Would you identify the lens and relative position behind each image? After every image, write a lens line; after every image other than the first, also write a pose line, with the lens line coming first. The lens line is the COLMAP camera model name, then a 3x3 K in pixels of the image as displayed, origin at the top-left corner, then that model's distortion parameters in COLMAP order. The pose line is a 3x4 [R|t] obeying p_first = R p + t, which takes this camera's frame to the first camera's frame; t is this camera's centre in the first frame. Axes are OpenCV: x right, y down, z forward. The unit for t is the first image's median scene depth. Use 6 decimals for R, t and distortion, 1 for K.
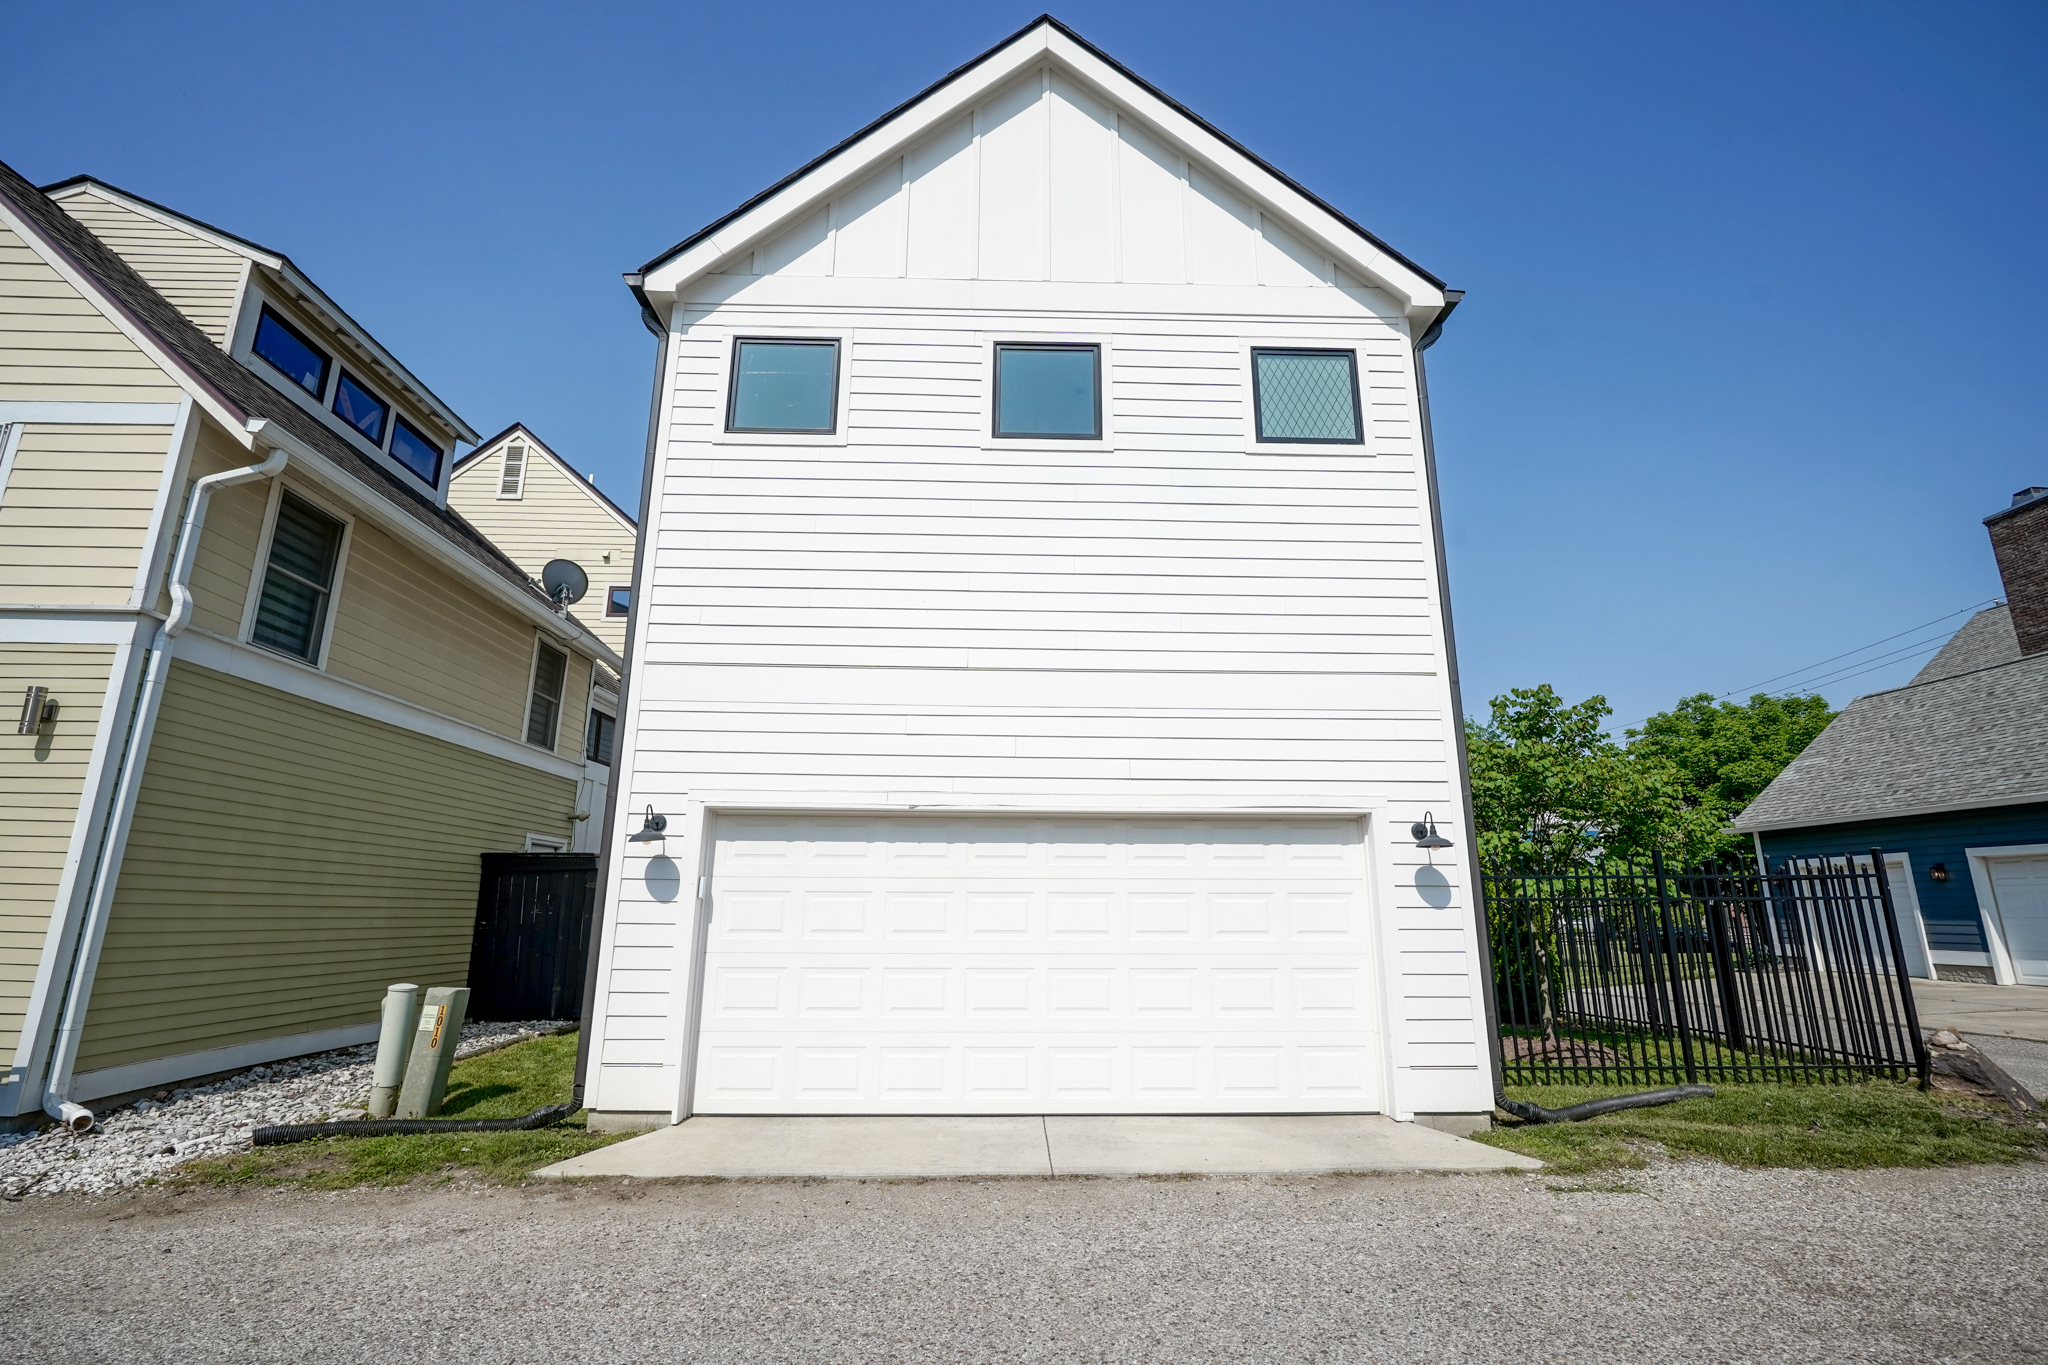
lens RADIAL K [[947.5, 0, 1027.3], [0, 947.5, 678.0], [0, 0, 1]] dist [0.012971, 0.000468]
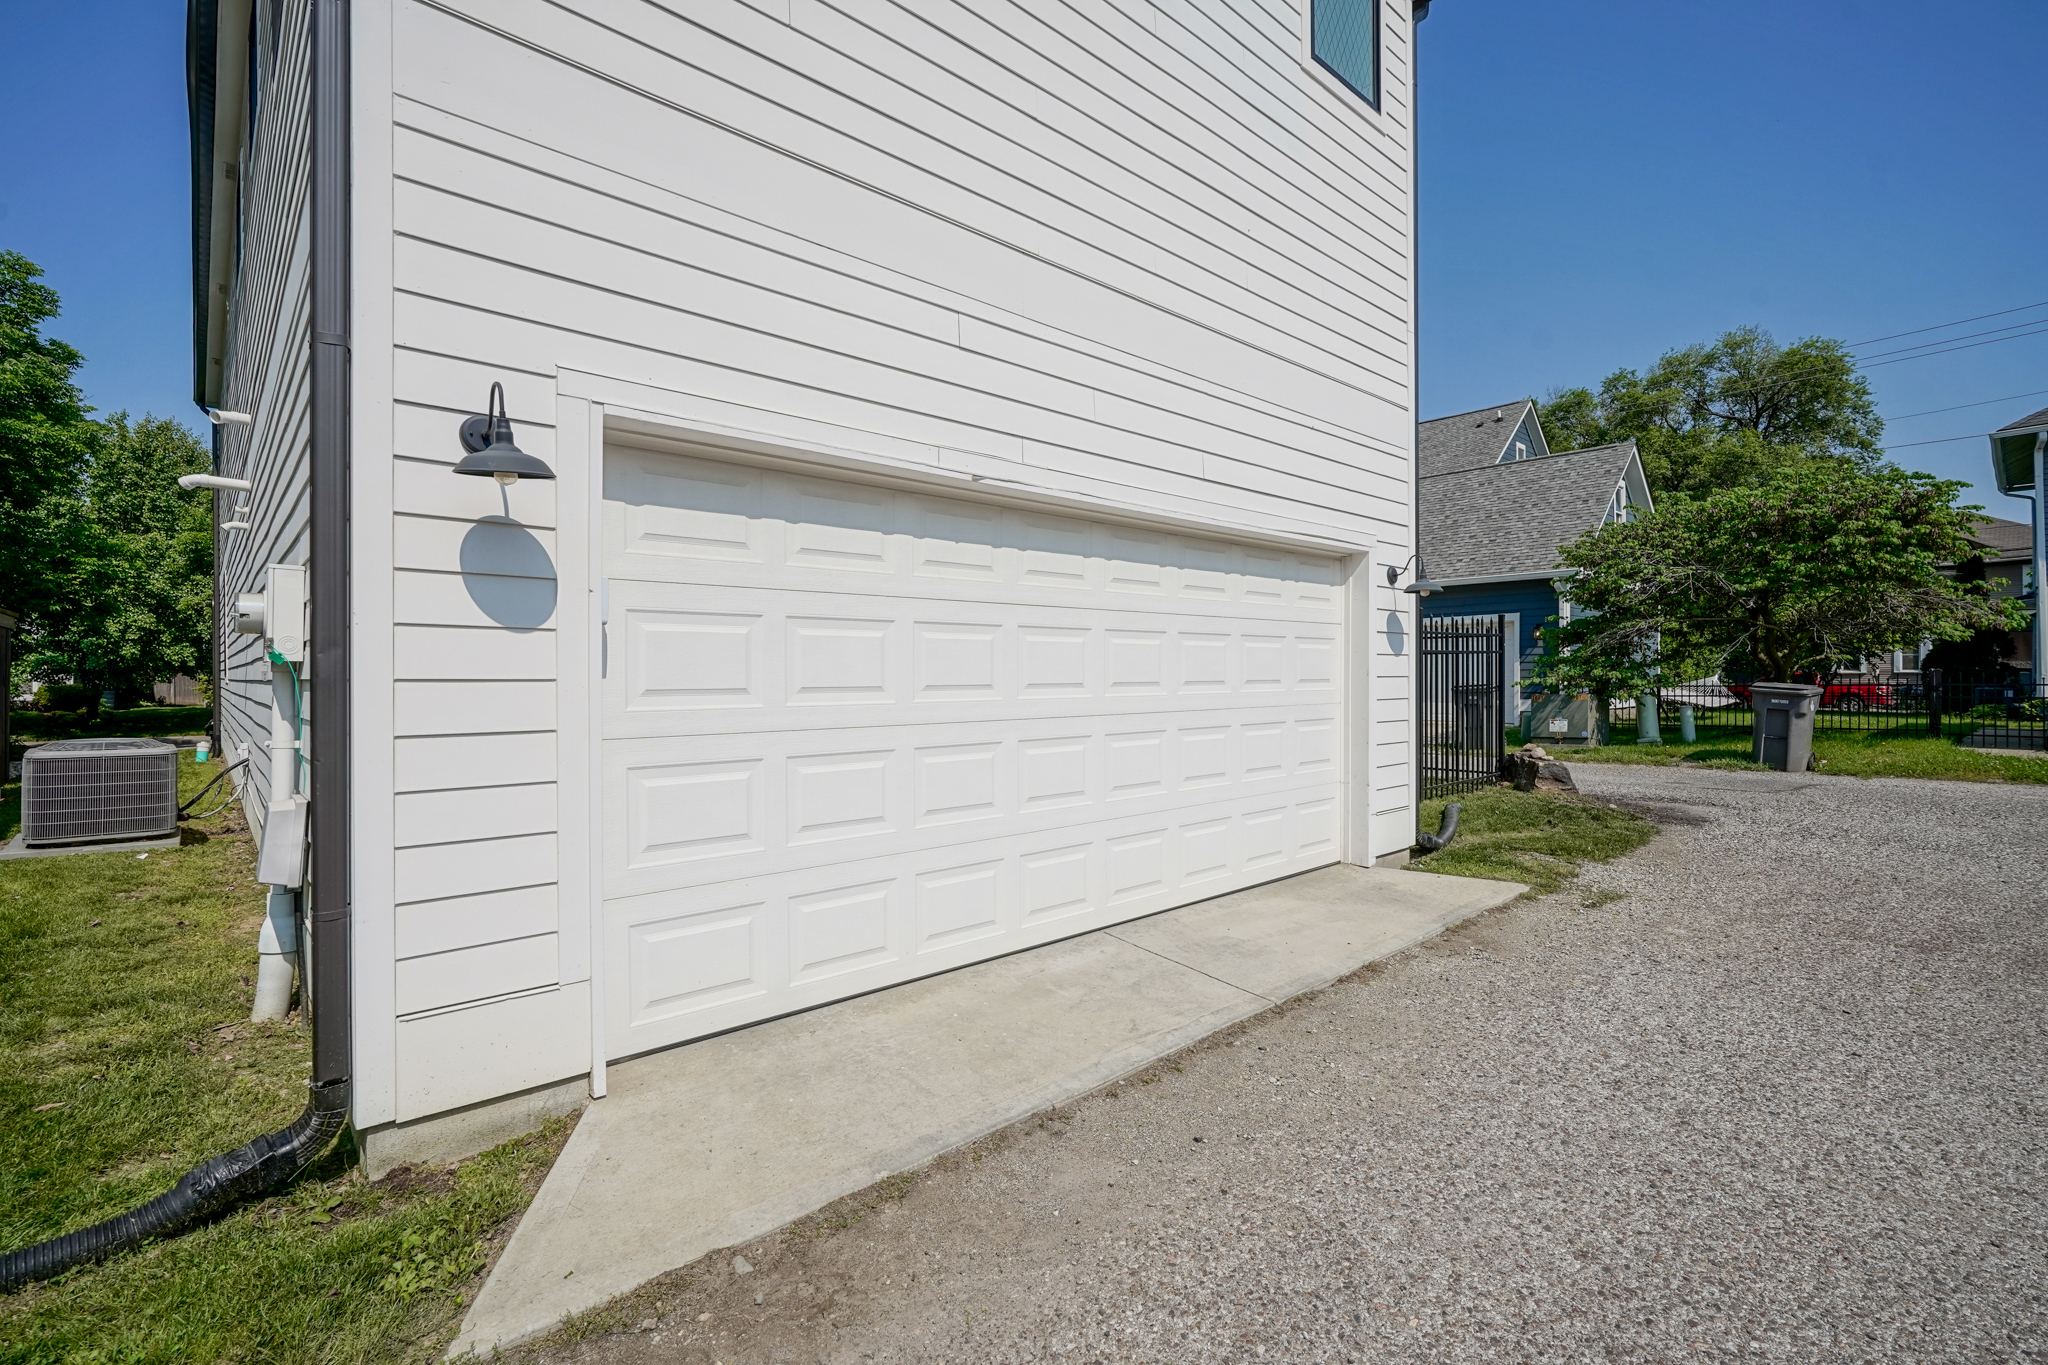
lens RADIAL K [[947.5, 0, 1023.6], [0, 947.5, 675.2], [0, 0, 1]] dist [0.012971, 0.000468]
pose [[0.749520, -0.009176, 0.661918, -0.477210], [-0.155362, 0.969538, 0.189364, 0.136613], [-0.643493, -0.244769, 0.725262, 0.529452]]
